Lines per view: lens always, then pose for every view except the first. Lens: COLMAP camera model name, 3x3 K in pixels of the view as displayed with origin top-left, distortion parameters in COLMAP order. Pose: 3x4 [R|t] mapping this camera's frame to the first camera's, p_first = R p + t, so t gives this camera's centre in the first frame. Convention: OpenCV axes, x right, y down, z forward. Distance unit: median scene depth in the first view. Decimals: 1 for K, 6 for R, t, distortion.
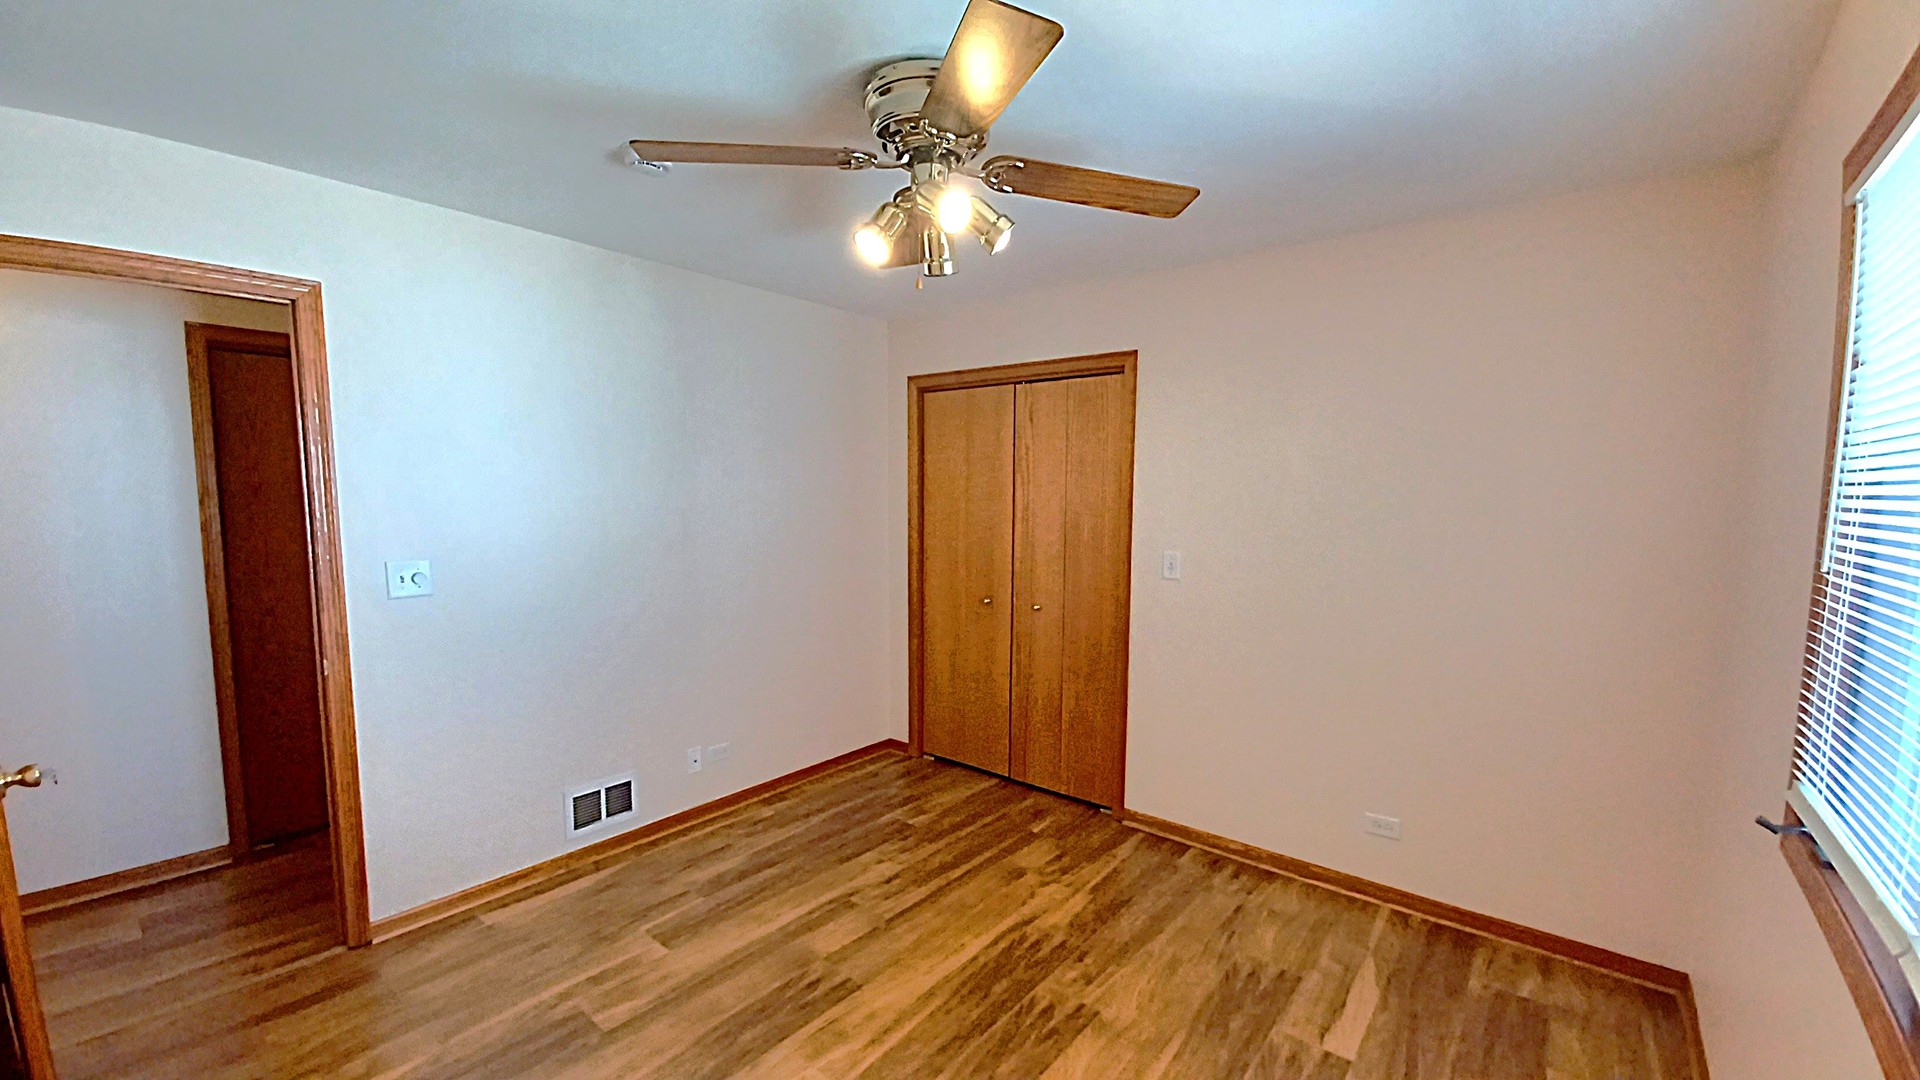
lens RADIAL K [[793.8, 0, 977.2], [0, 793.8, 556.8], [0, 0, 1]] dist [-0.001267, -0.000093]
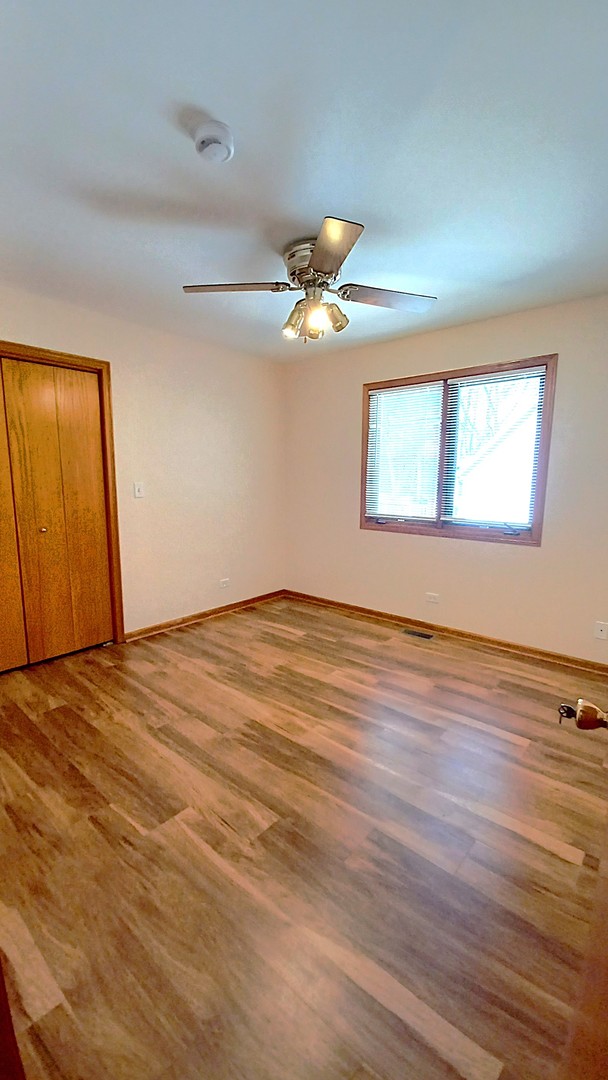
lens RADIAL K [[444.2, 0, 304.0], [0, 444.2, 540.0], [0, 0, 1]] dist [0.001217, 0.000016]
pose [[0.006672, -0.156894, 0.987593, -0.948149], [0.077606, 0.984718, 0.155912, -0.011842], [-0.996962, 0.075603, 0.018746, 0.724645]]
